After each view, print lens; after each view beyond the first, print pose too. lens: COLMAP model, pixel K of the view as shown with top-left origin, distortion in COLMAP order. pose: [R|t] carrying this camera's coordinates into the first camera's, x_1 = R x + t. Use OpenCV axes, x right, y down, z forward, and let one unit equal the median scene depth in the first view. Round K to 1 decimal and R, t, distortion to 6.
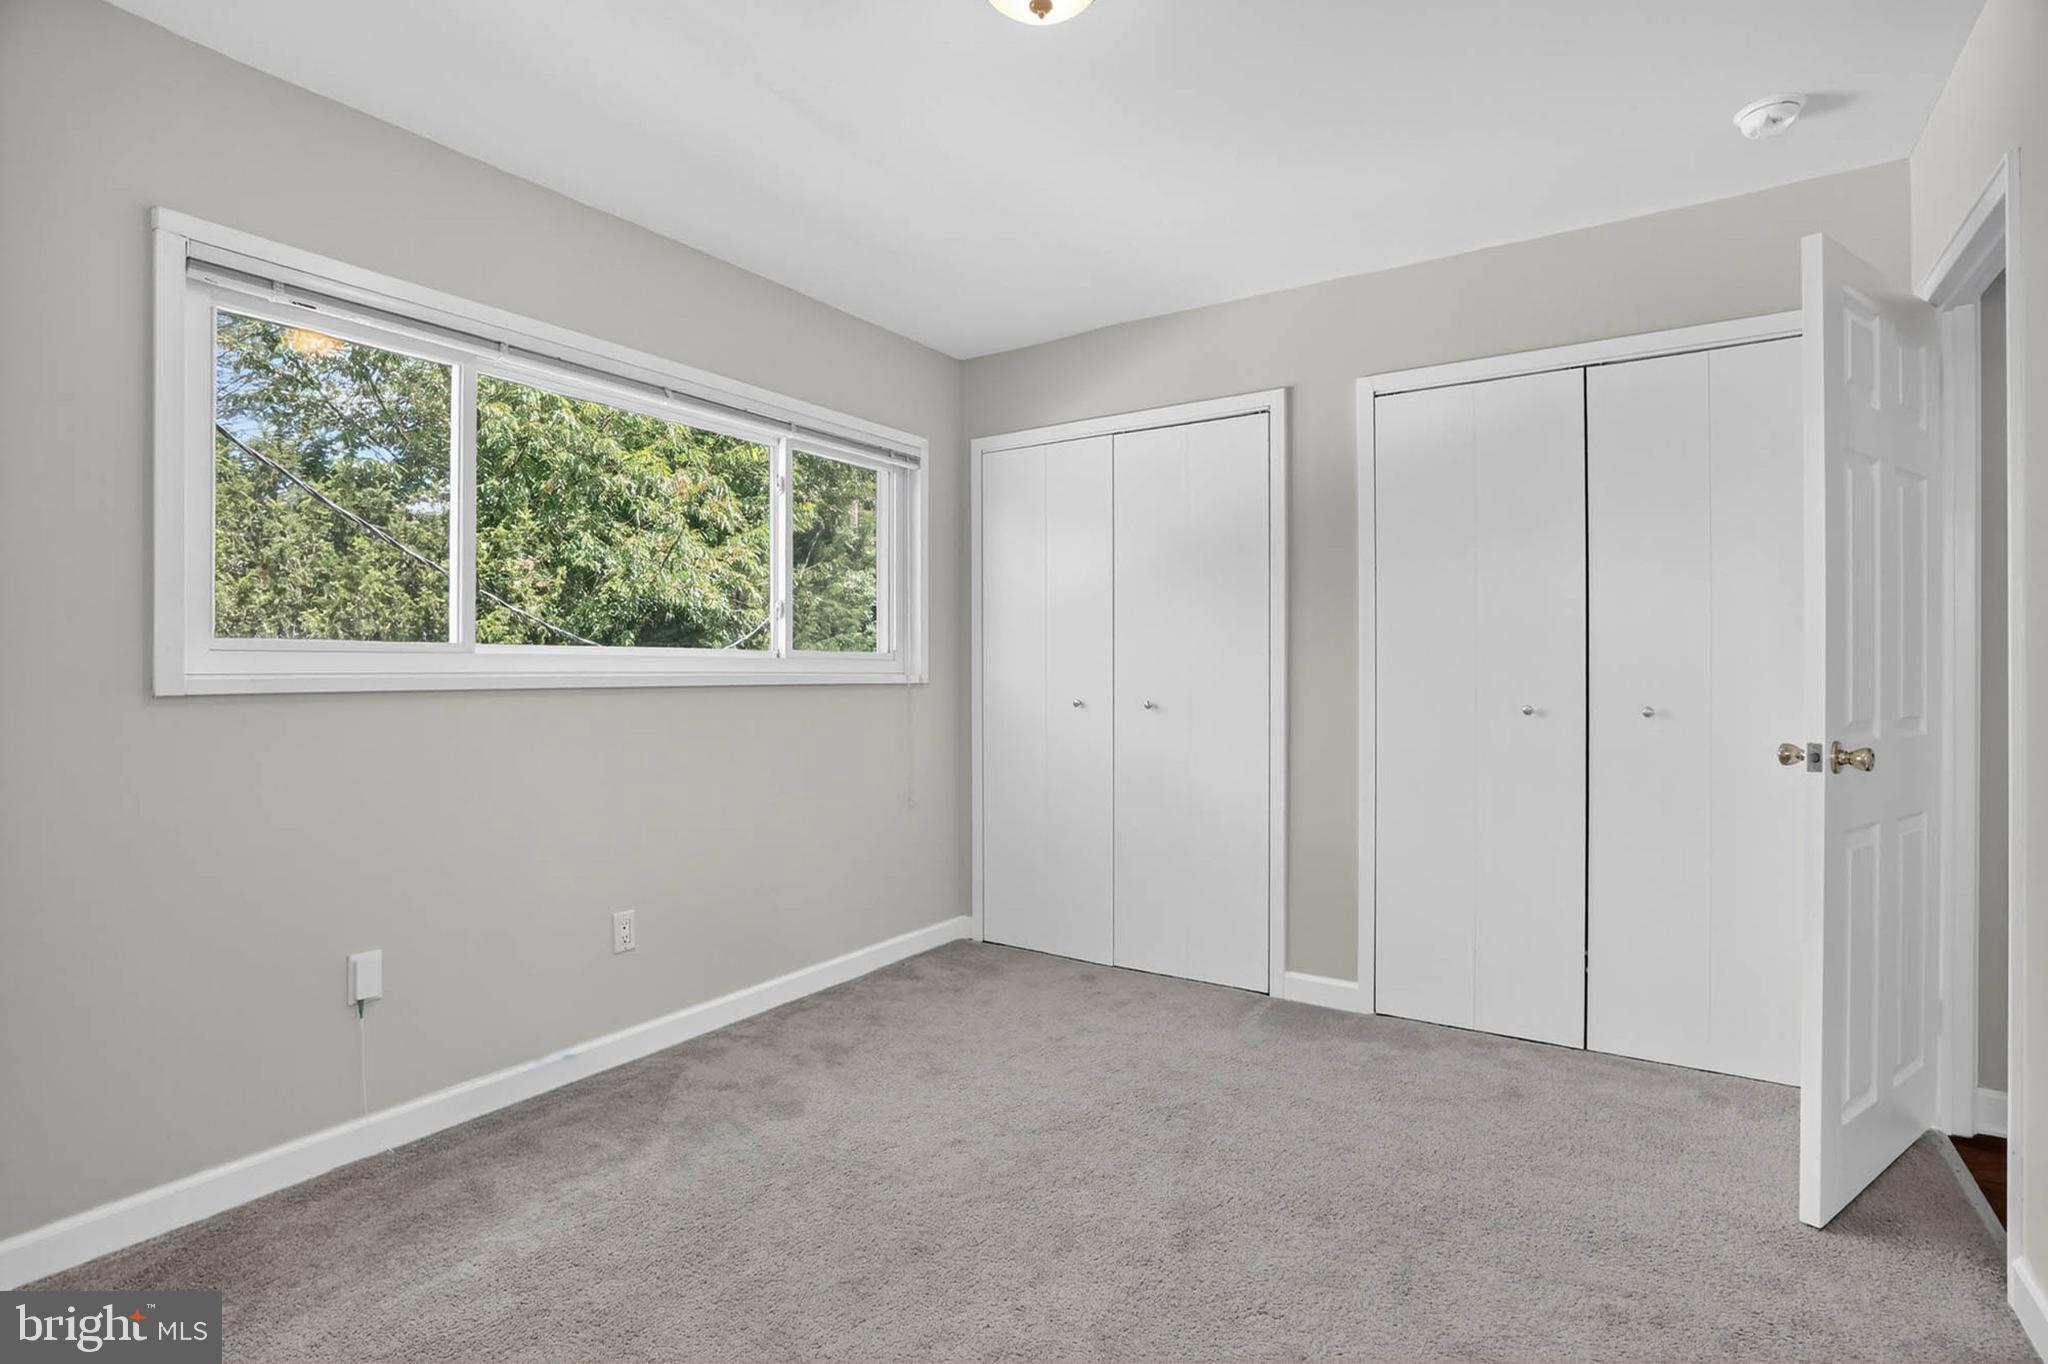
lens RADIAL K [[953.7, 0, 1020.7], [0, 953.7, 672.4], [0, 0, 1]] dist [-0.058056, 0.018017]
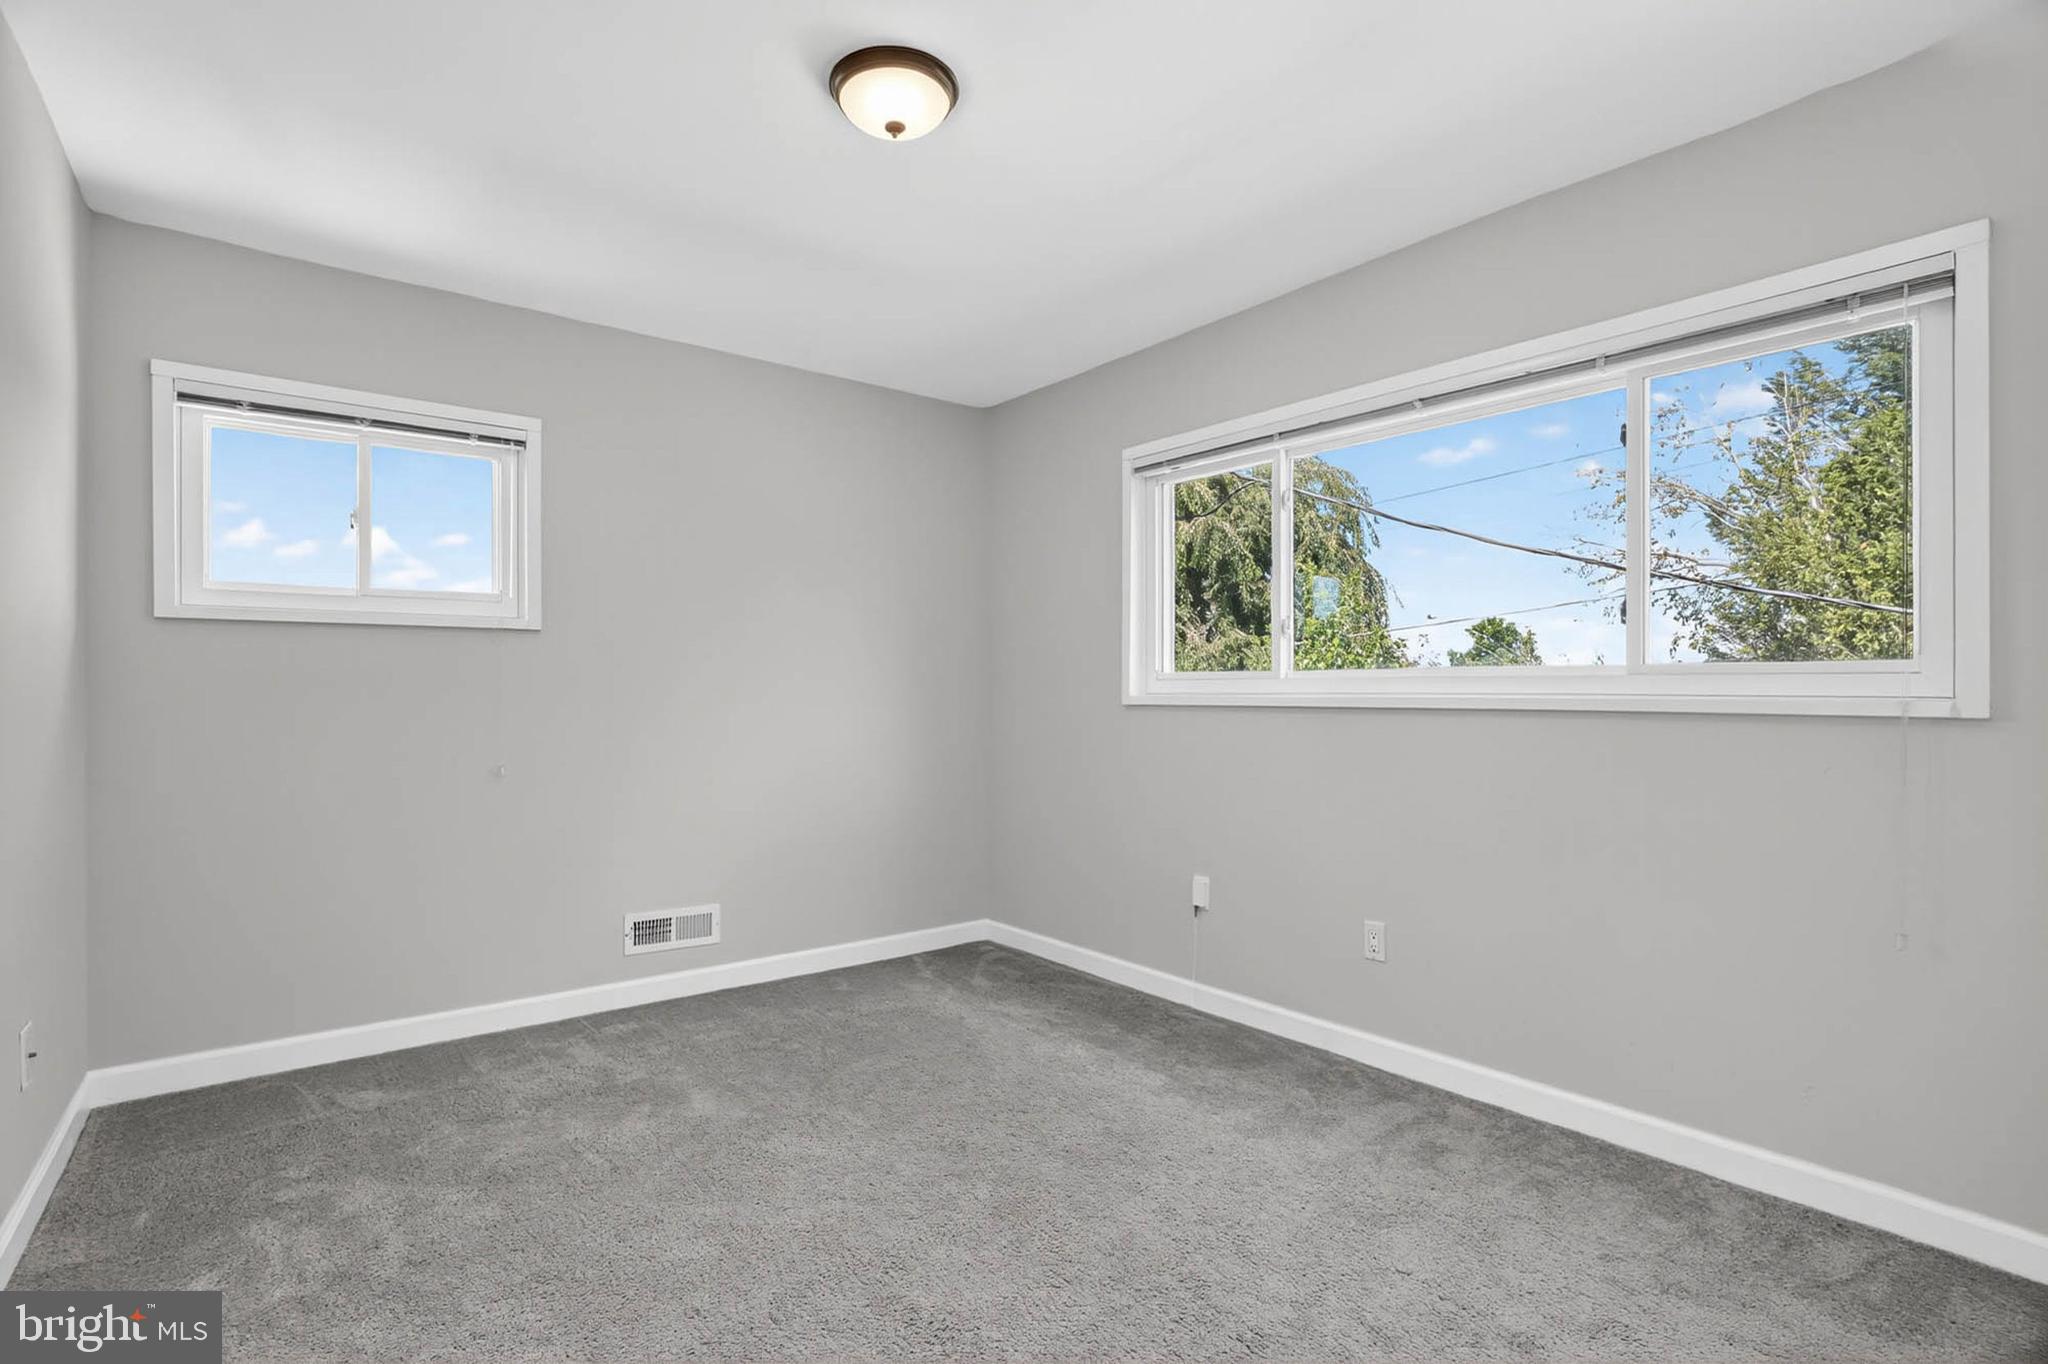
lens RADIAL K [[953.7, 0, 1028.2], [0, 953.7, 693.6], [0, 0, 1]] dist [-0.058056, 0.018017]
pose [[-0.289491, -0.004755, -0.957169, 0.676880], [-0.009674, 0.999951, -0.002041, 0.006397], [0.957132, 0.008668, -0.289523, 0.912548]]
